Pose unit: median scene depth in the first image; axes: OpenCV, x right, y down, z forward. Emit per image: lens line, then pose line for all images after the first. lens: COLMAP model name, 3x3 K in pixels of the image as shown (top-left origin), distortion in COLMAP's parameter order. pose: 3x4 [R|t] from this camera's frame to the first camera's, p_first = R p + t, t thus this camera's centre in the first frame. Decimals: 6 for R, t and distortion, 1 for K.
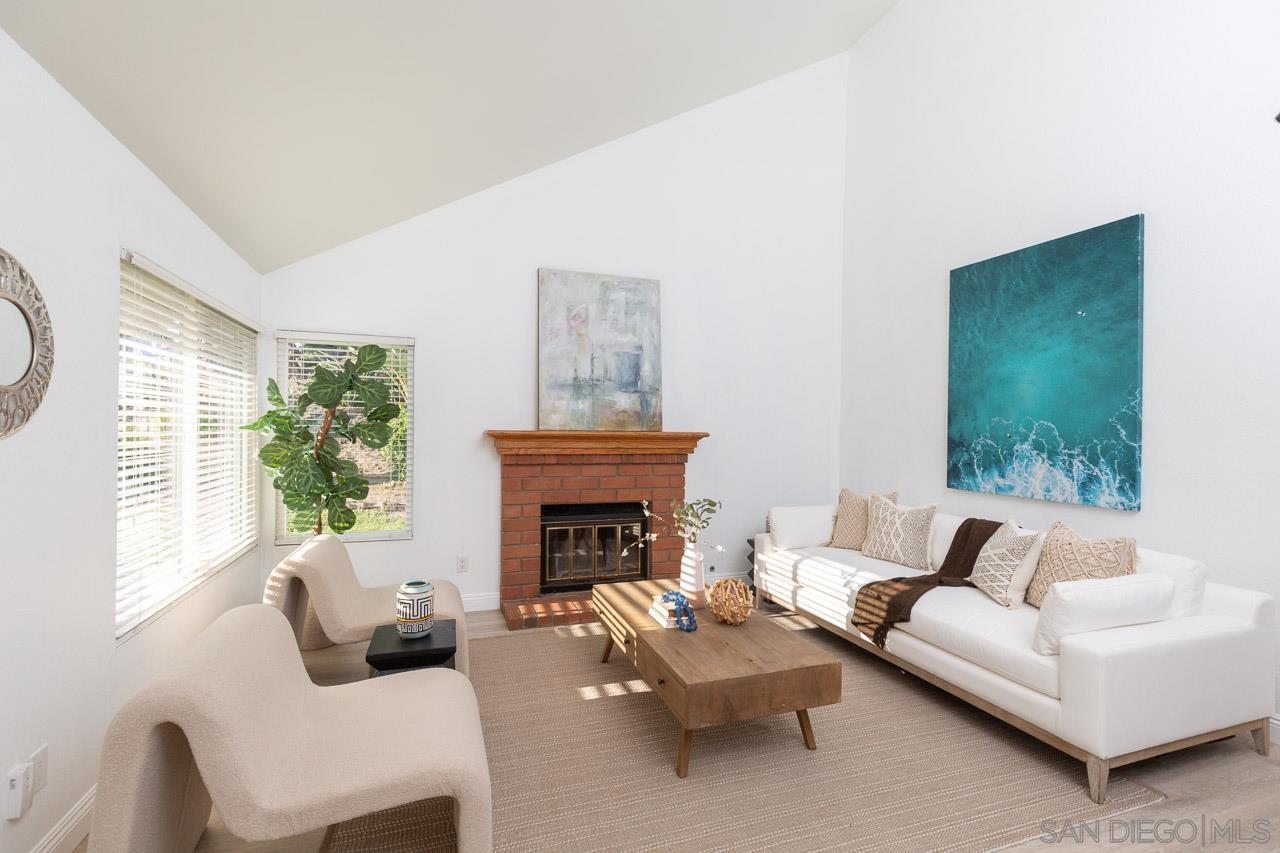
lens RADIAL K [[572.8, 0, 638.5], [0, 572.8, 429.3], [0, 0, 1]] dist [0.009660, -0.001085]
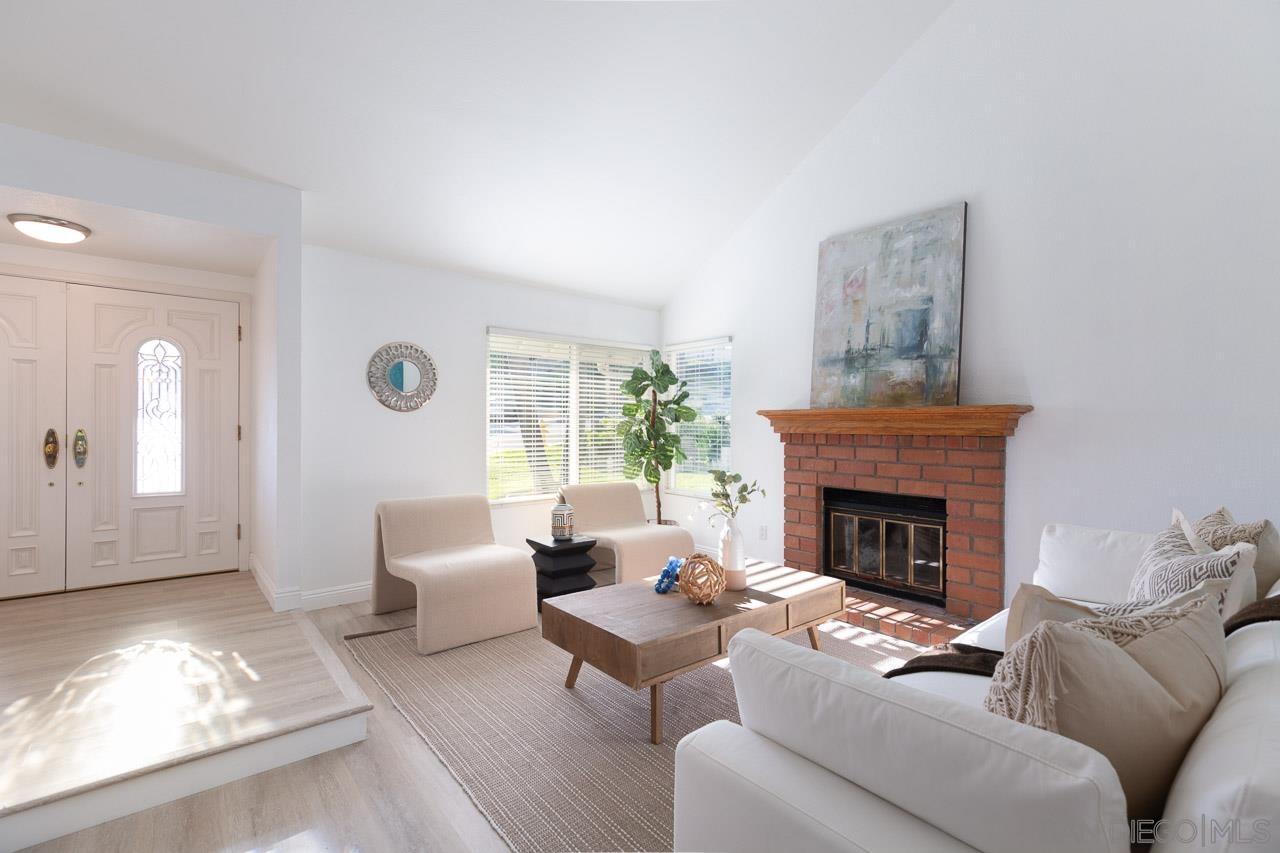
lens RADIAL K [[572.8, 0, 634.1], [0, 572.8, 425.0], [0, 0, 1]] dist [0.009660, -0.001085]
pose [[0.332091, -0.013756, -0.943147, 0.673673], [-0.003180, 0.999872, -0.015703, 0.046243], [0.943242, 0.008214, 0.332005, 0.406620]]
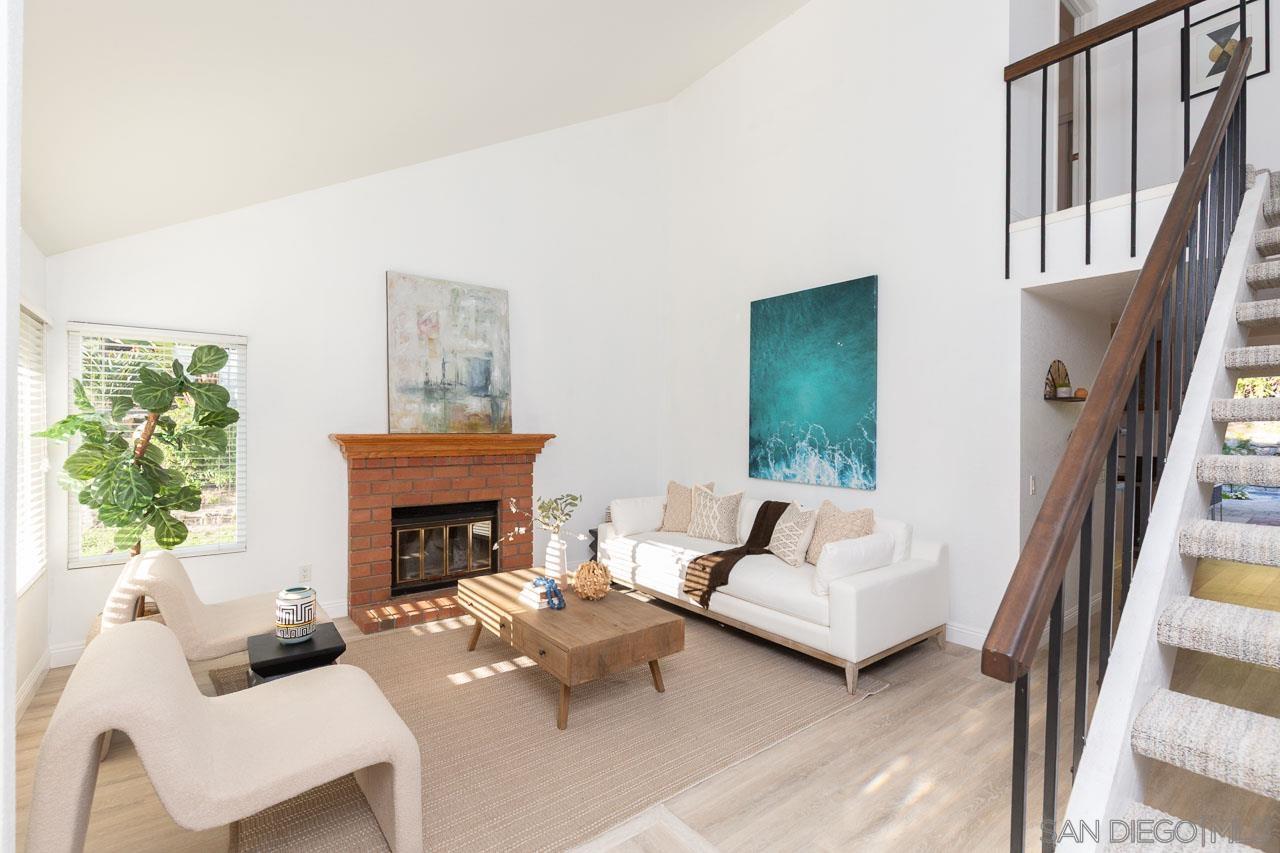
lens RADIAL K [[572.8, 0, 640.7], [0, 572.8, 430.3], [0, 0, 1]] dist [0.009660, -0.001085]
pose [[0.946291, -0.006073, 0.323258, -0.085861], [0.003544, 0.999958, 0.008412, -0.011475], [-0.323296, -0.006814, 0.946273, -0.095669]]
